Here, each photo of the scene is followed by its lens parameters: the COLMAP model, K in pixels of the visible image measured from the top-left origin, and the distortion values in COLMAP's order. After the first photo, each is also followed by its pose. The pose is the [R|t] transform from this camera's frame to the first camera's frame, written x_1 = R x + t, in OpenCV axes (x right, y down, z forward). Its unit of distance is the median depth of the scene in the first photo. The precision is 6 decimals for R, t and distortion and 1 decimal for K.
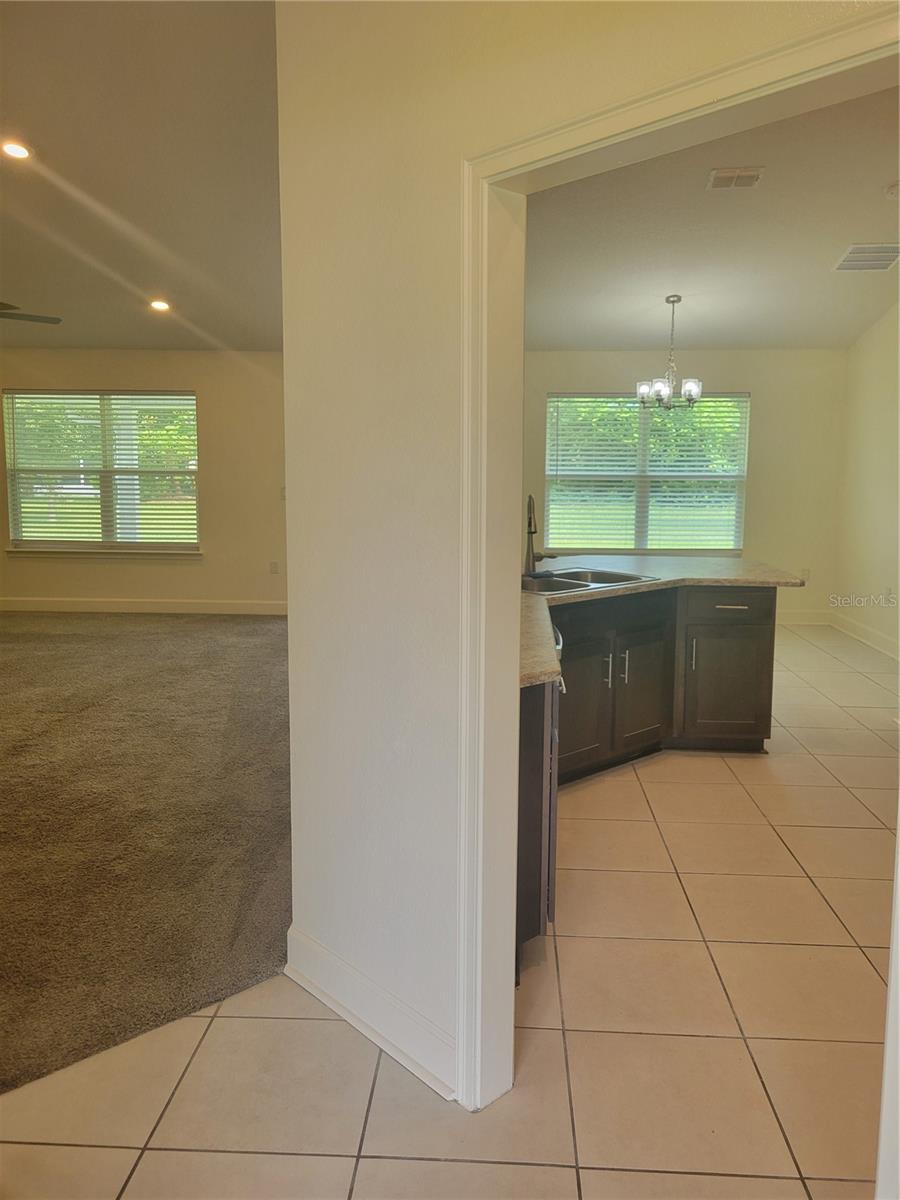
lens RADIAL K [[909.6, 0, 454.1], [0, 909.6, 563.9], [0, 0, 1]] dist [0.035786, 0.000668]
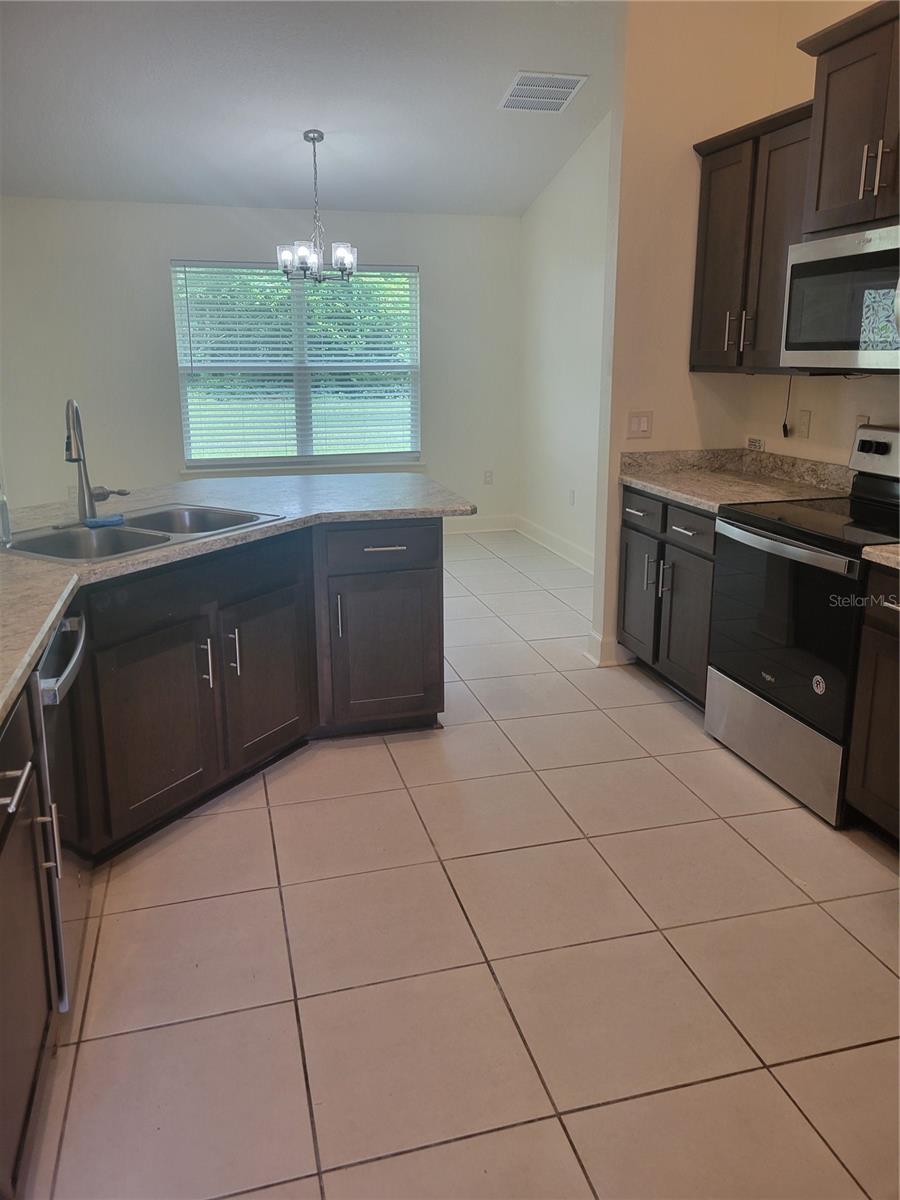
lens RADIAL K [[909.6, 0, 454.1], [0, 909.6, 563.9], [0, 0, 1]] dist [0.035786, 0.000668]
pose [[0.948217, -0.081990, 0.306859, 0.083107], [0.045922, 0.991346, 0.122977, -0.017881], [-0.314287, -0.102517, 0.943777, 0.184341]]
